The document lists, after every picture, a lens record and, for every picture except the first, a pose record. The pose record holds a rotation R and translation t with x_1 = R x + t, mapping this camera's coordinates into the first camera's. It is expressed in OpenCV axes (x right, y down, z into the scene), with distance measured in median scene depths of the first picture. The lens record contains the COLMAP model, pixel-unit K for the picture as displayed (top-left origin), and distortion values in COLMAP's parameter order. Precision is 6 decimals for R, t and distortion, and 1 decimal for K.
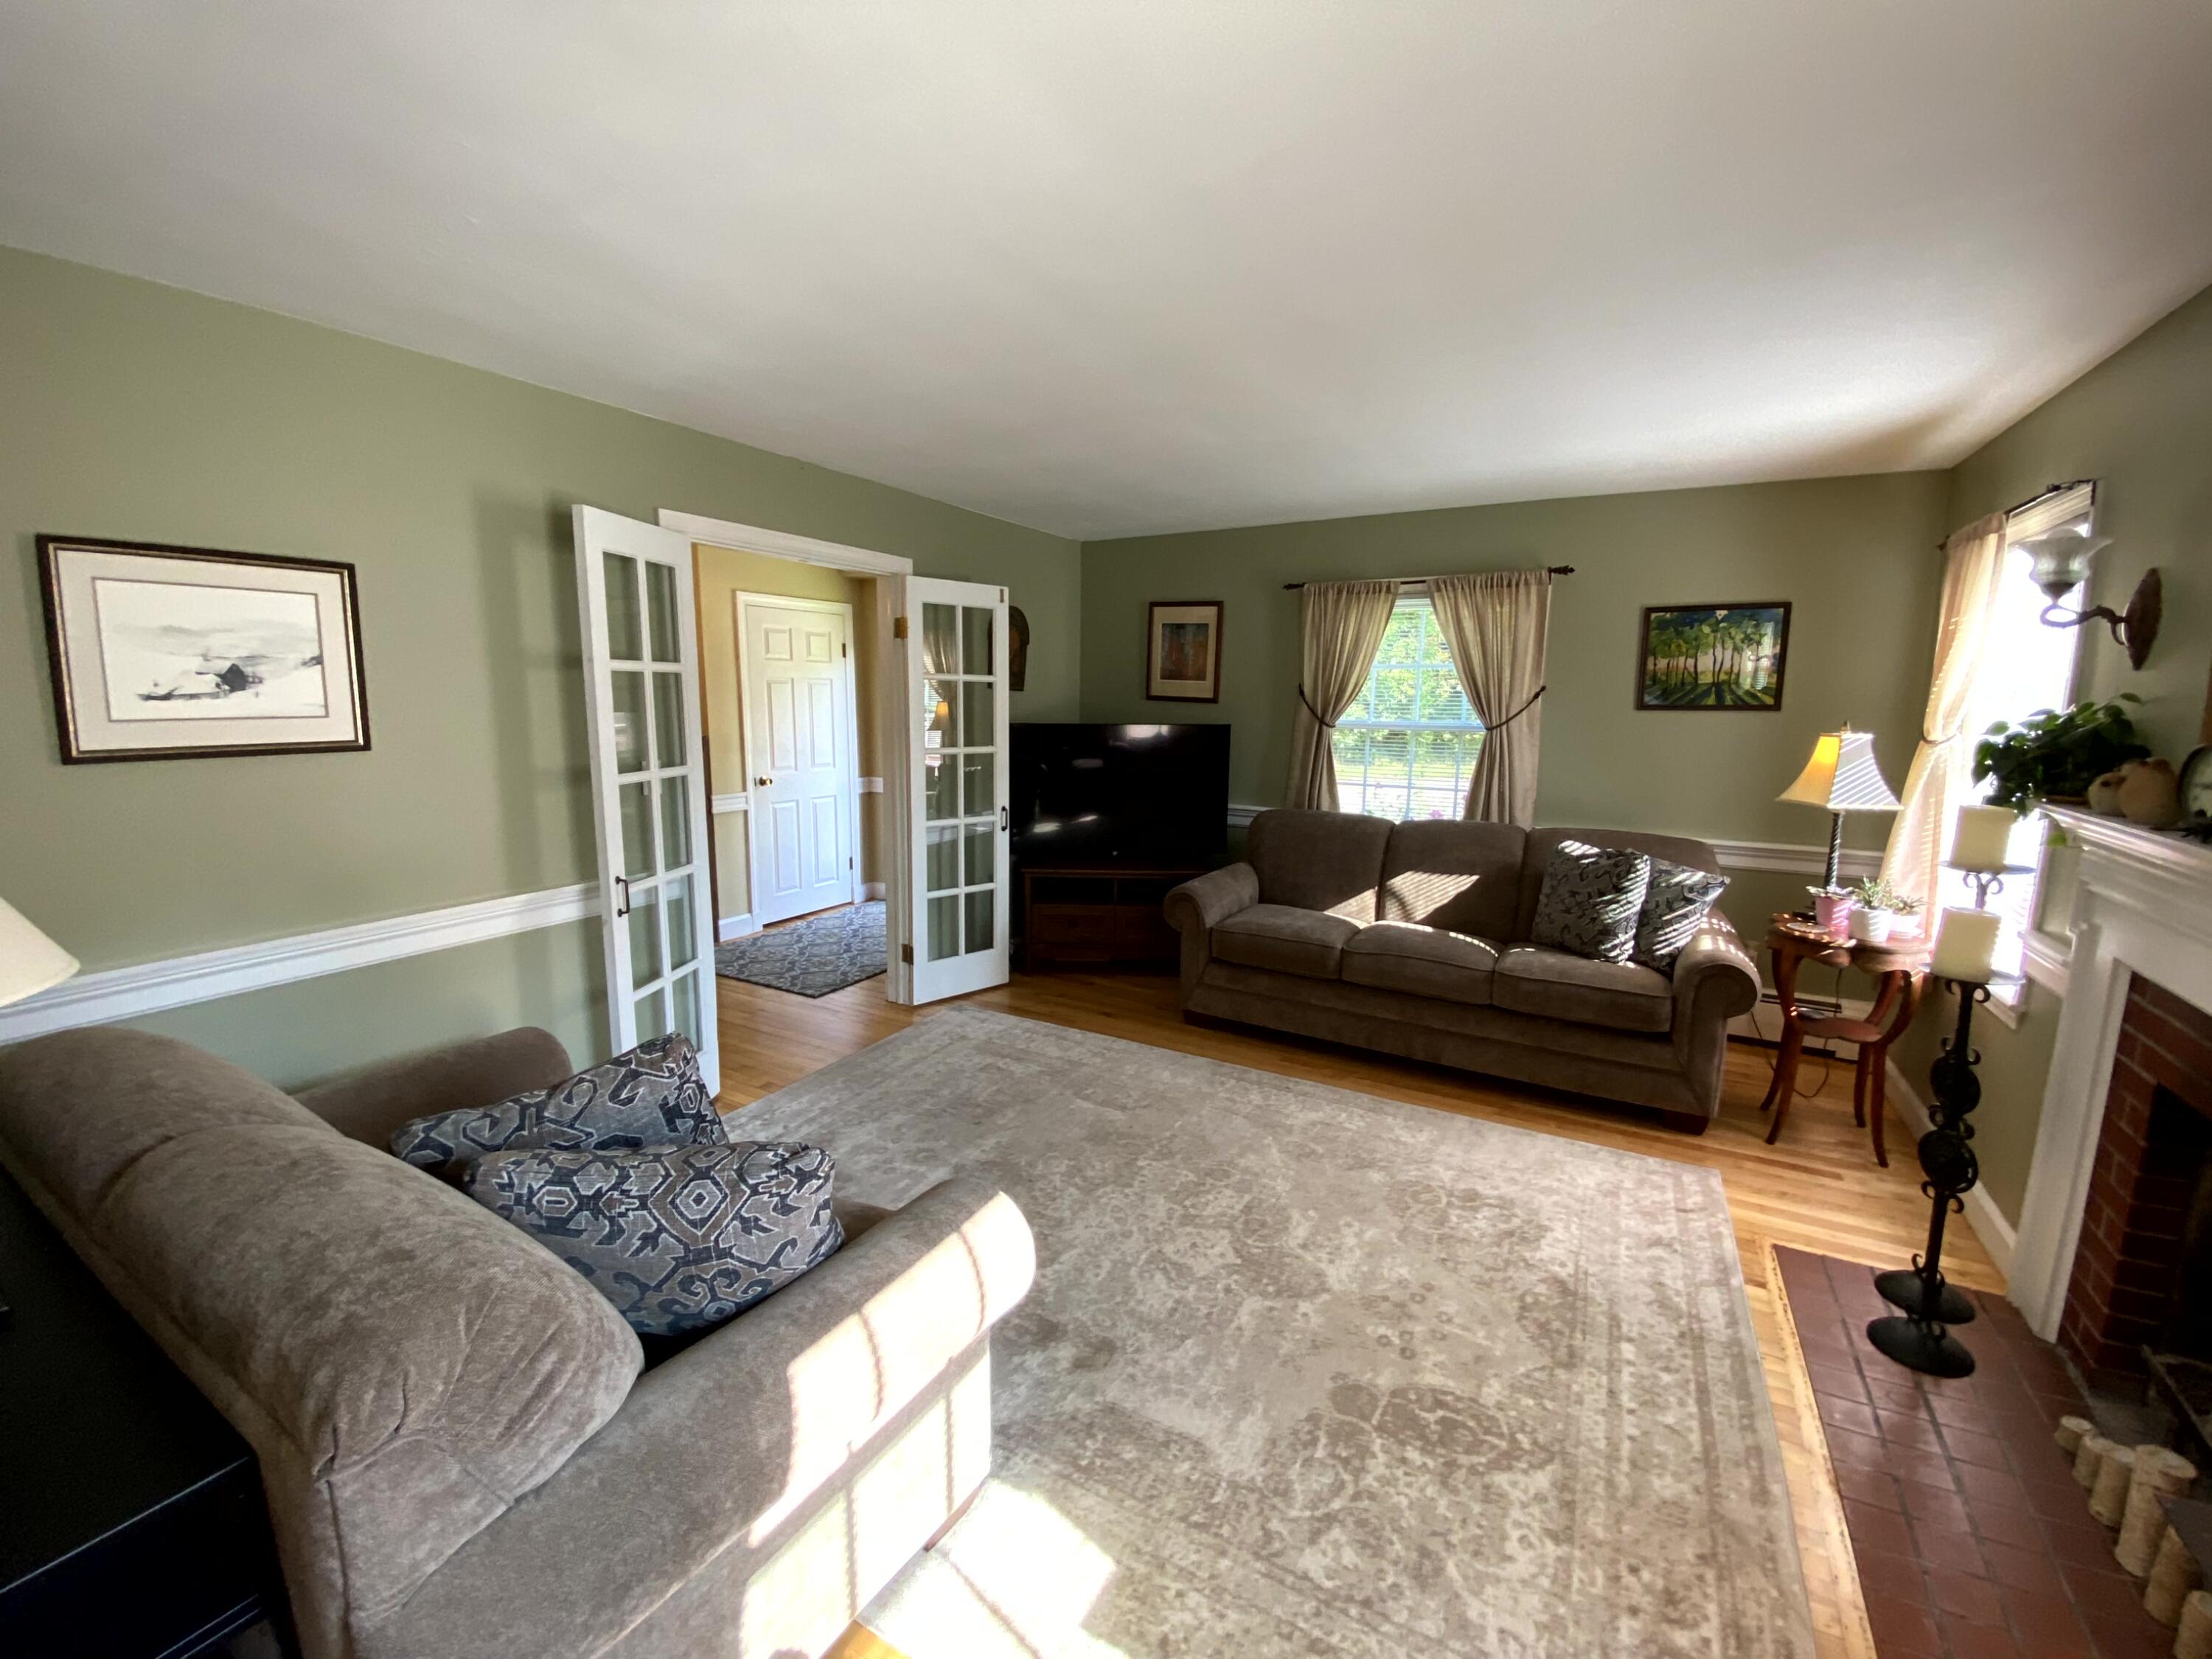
lens RADIAL K [[905.9, 0, 1107.0], [0, 905.9, 835.0], [0, 0, 1]] dist [0.018549, -0.023423]
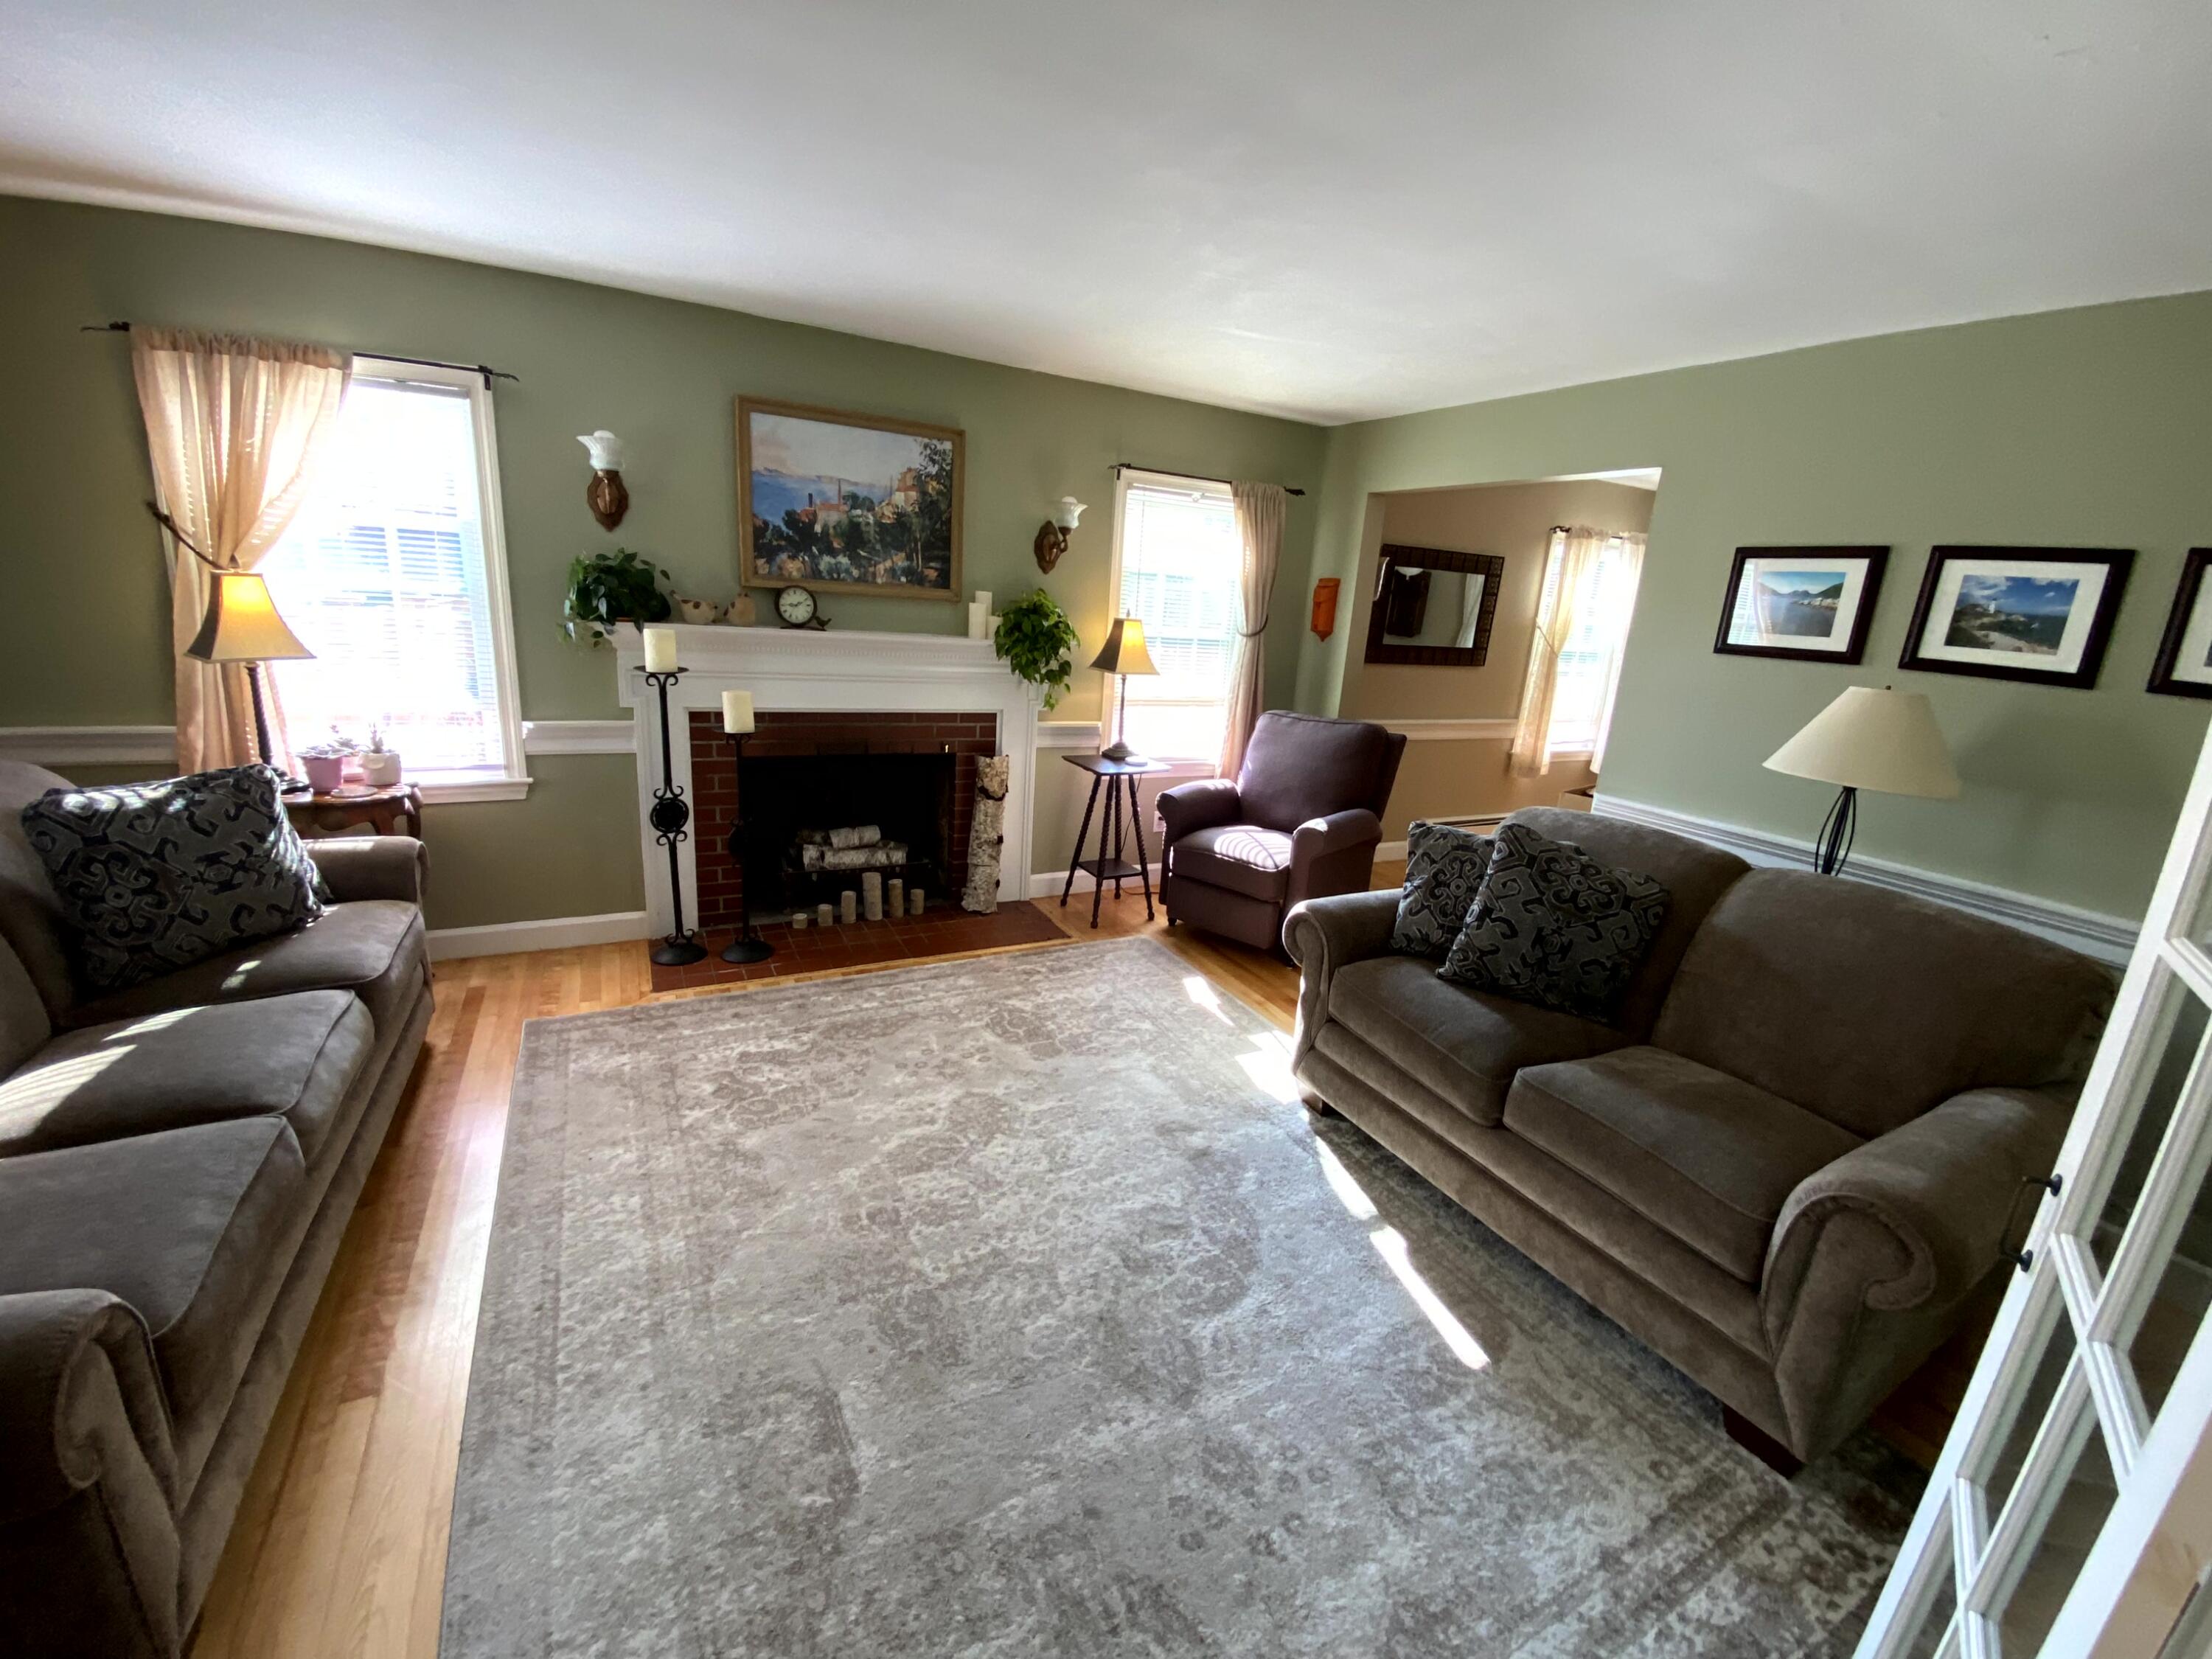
lens RADIAL K [[905.9, 0, 1107.0], [0, 905.9, 835.0], [0, 0, 1]] dist [0.018549, -0.023423]
pose [[-0.844435, -0.200924, 0.496547, -0.430170], [0.008729, 0.921700, 0.387804, -0.263855], [-0.535586, 0.331810, -0.776562, 1.713366]]
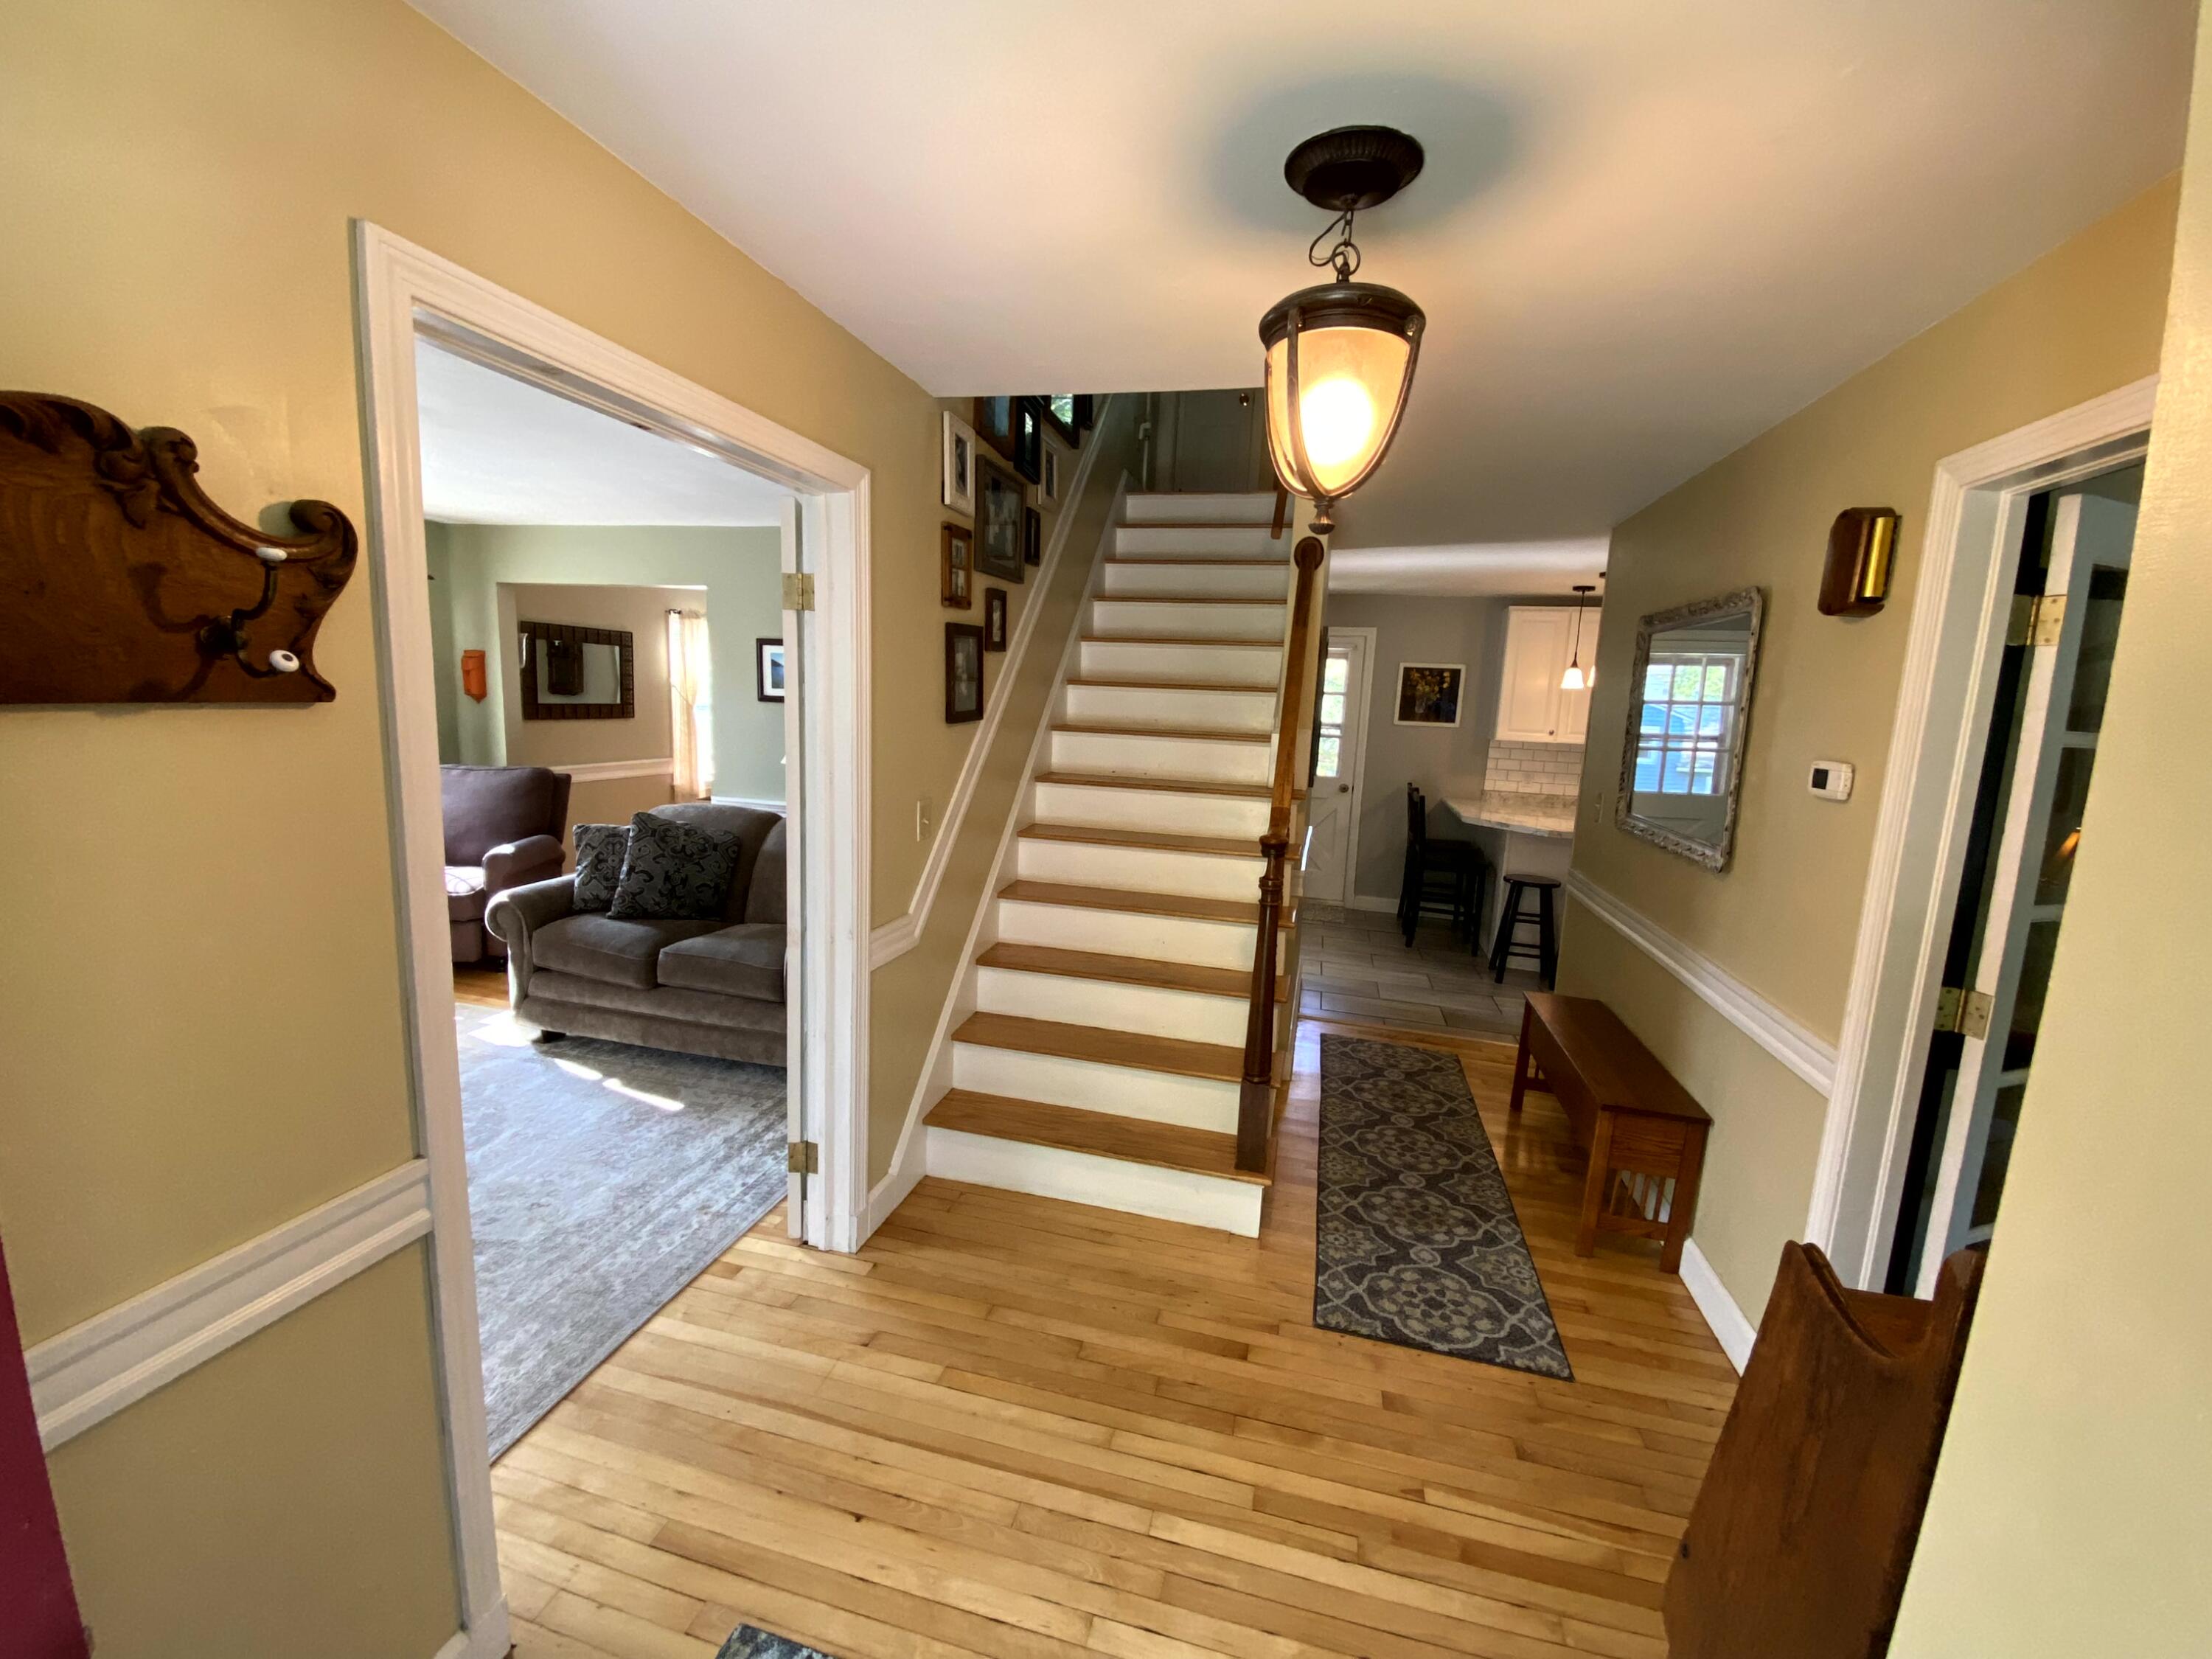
lens RADIAL K [[905.9, 0, 1107.0], [0, 905.9, 835.0], [0, 0, 1]] dist [0.018549, -0.023423]
pose [[-0.963849, -0.013361, -0.266115, -0.683685], [-0.095622, 0.949557, 0.298660, -0.403587], [0.248701, 0.313310, -0.916507, 2.388806]]
